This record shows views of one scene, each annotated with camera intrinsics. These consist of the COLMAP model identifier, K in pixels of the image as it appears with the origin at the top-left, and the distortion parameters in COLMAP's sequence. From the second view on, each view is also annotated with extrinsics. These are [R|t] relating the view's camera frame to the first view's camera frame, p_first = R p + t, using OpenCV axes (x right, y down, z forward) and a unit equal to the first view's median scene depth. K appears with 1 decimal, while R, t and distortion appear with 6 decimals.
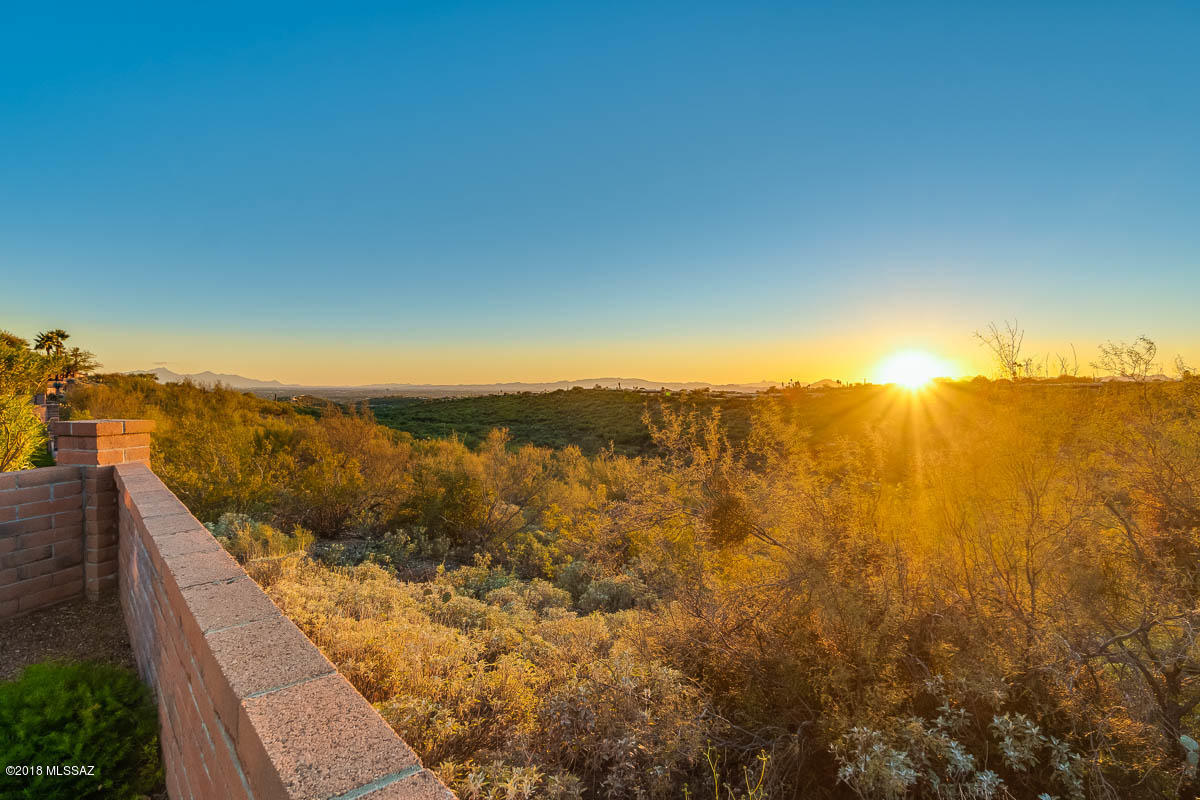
lens RADIAL K [[566.2, 0, 604.5], [0, 566.2, 398.2], [0, 0, 1]] dist [-0.000234, -0.000240]
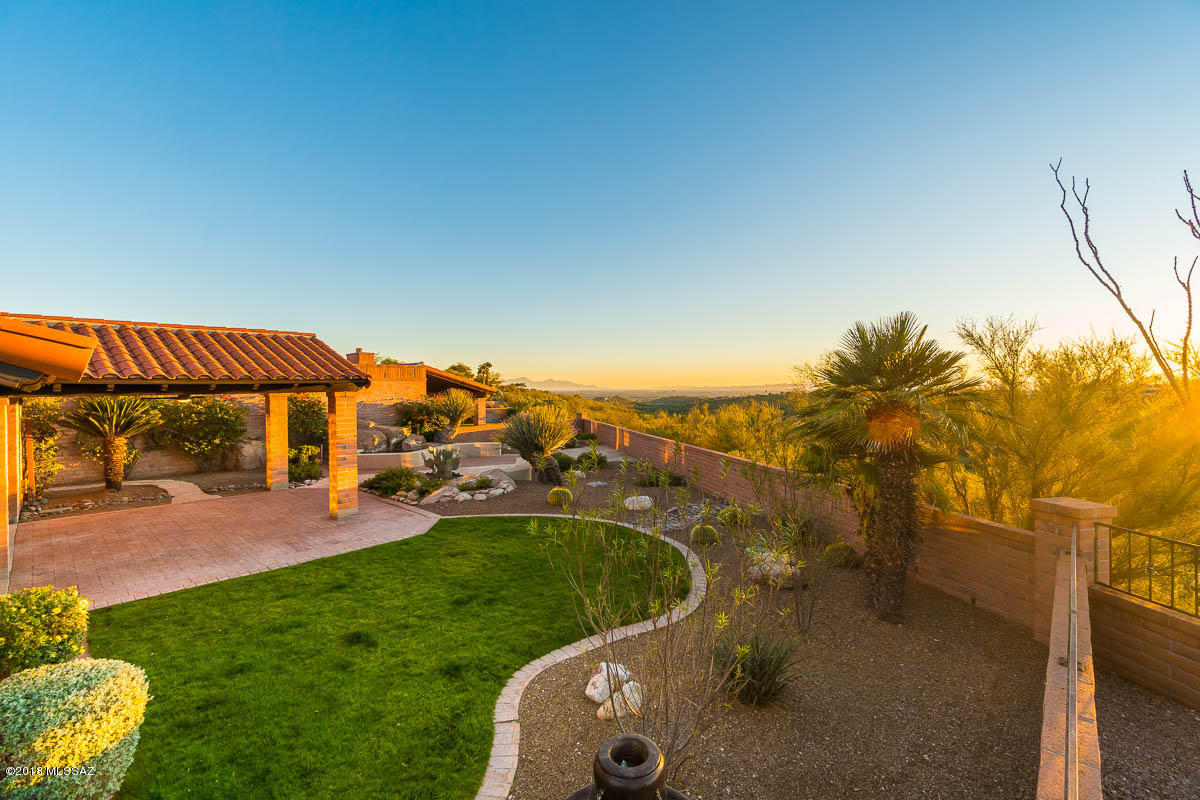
lens RADIAL K [[503.6, 0, 600.3], [0, 503.6, 399.3], [0, 0, 1]] dist [0.000432, 0.000011]
pose [[0.871523, -0.007550, -0.490297, 0.066840], [0.010478, 0.999940, 0.003227, -0.010597], [0.490243, -0.007949, 0.871549, -0.146096]]
